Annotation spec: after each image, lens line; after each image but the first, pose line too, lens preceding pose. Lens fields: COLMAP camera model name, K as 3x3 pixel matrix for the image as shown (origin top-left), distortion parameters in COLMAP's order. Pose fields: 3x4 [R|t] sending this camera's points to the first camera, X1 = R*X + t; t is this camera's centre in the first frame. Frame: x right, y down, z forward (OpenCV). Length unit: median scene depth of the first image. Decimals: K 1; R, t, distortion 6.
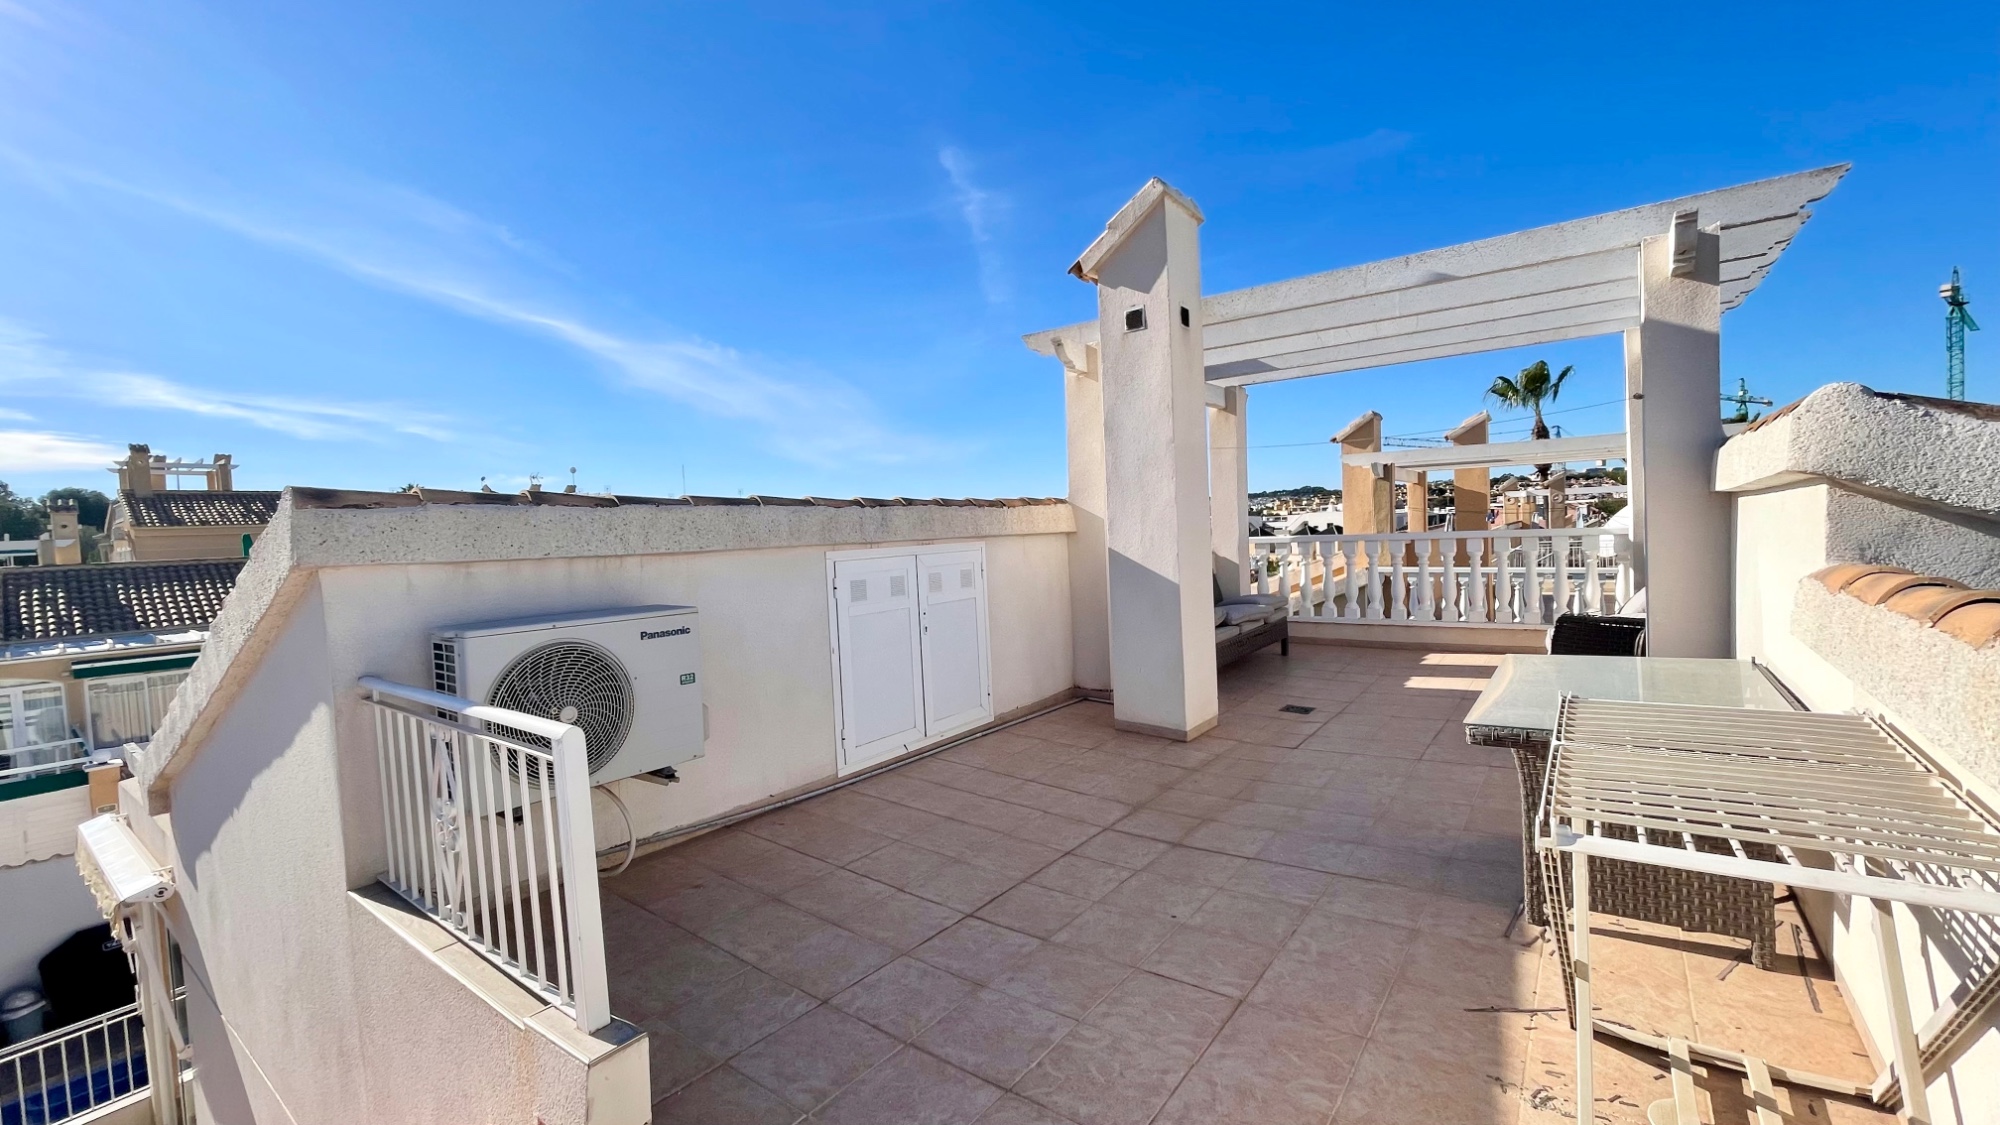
lens RADIAL K [[809.1, 0, 993.6], [0, 809.1, 557.8], [0, 0, 1]] dist [-0.000491, 0.000619]
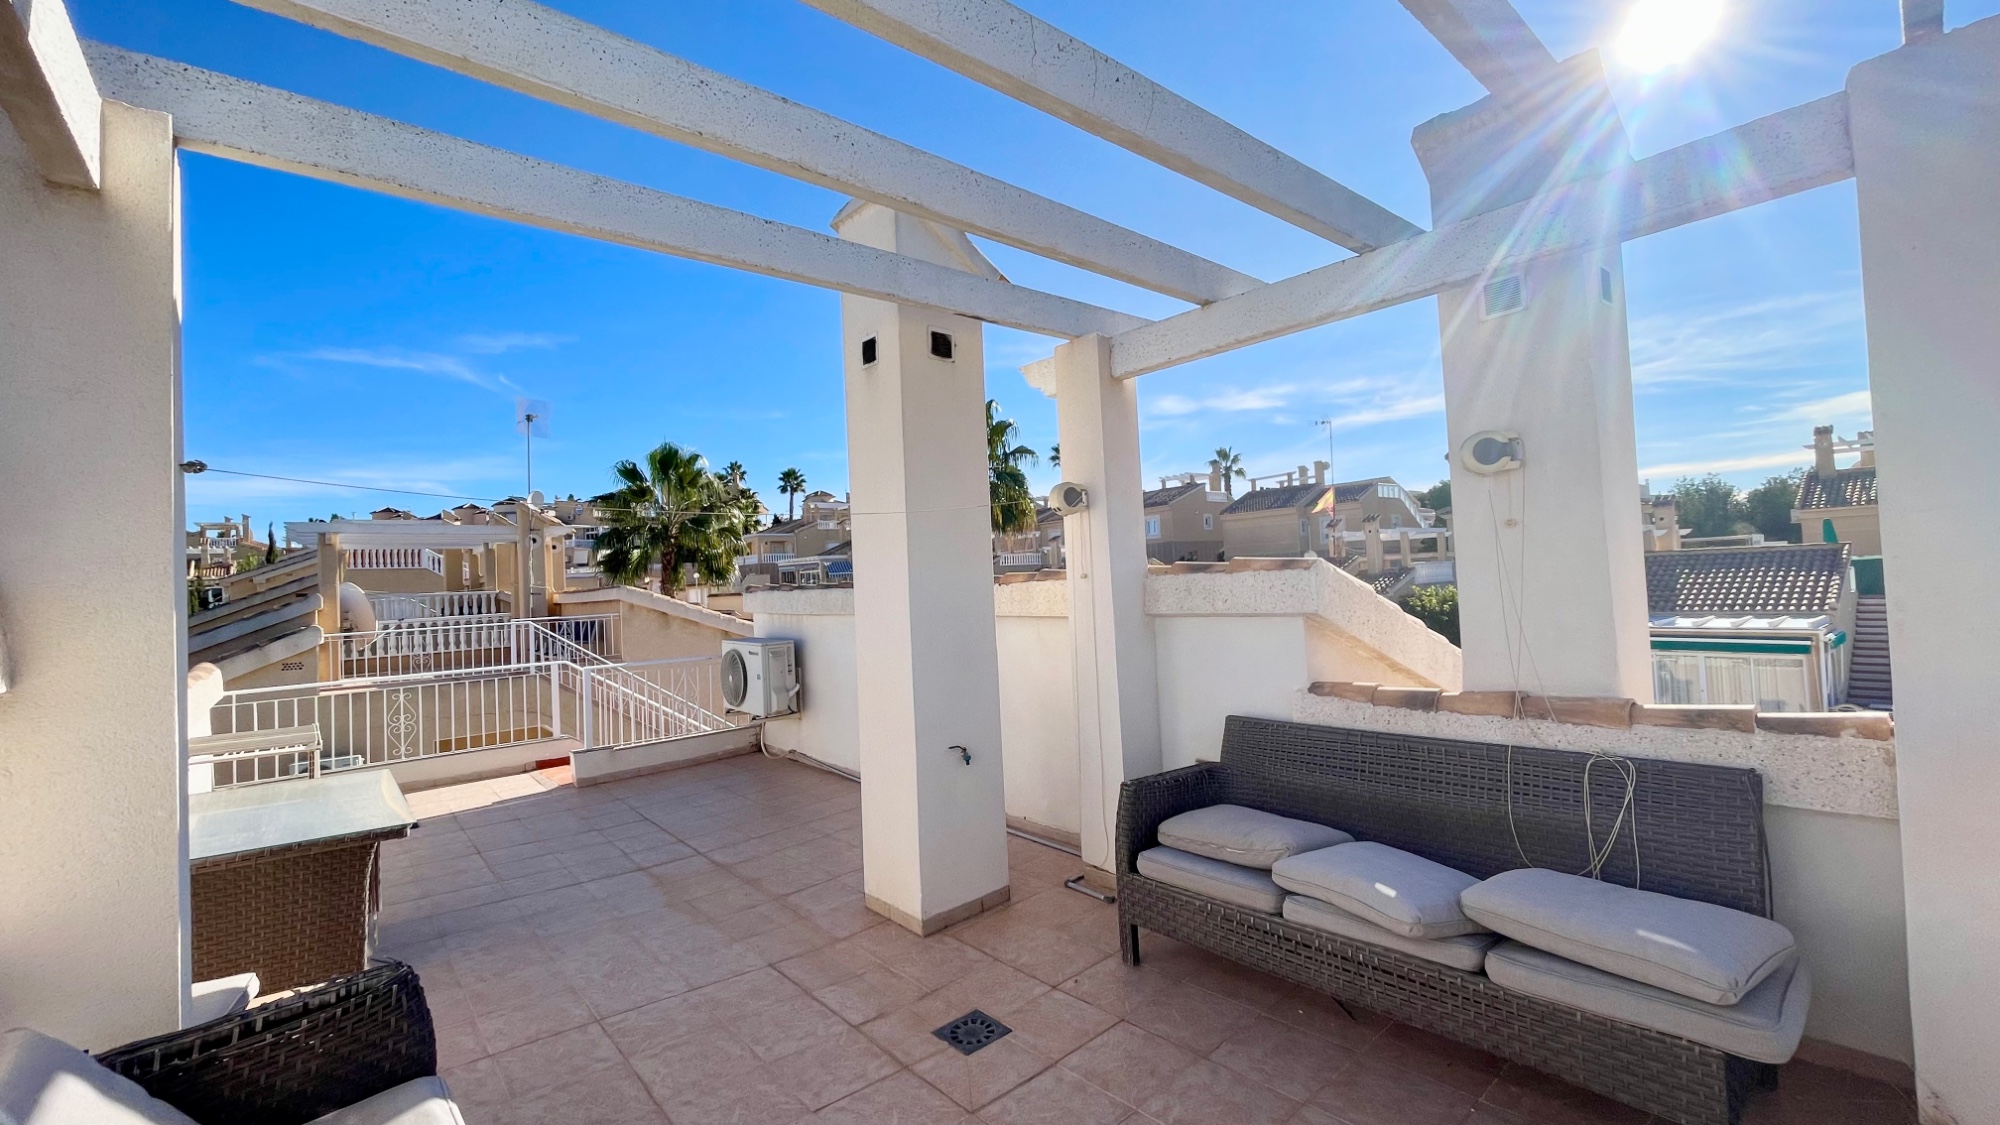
lens RADIAL K [[809.1, 0, 993.6], [0, 809.1, 557.8], [0, 0, 1]] dist [-0.000491, 0.000619]
pose [[-0.221446, 0.011393, -0.975106, 1.151103], [0.014943, 0.999854, 0.008289, -0.132109], [0.975058, -0.012735, -0.221584, 1.546495]]
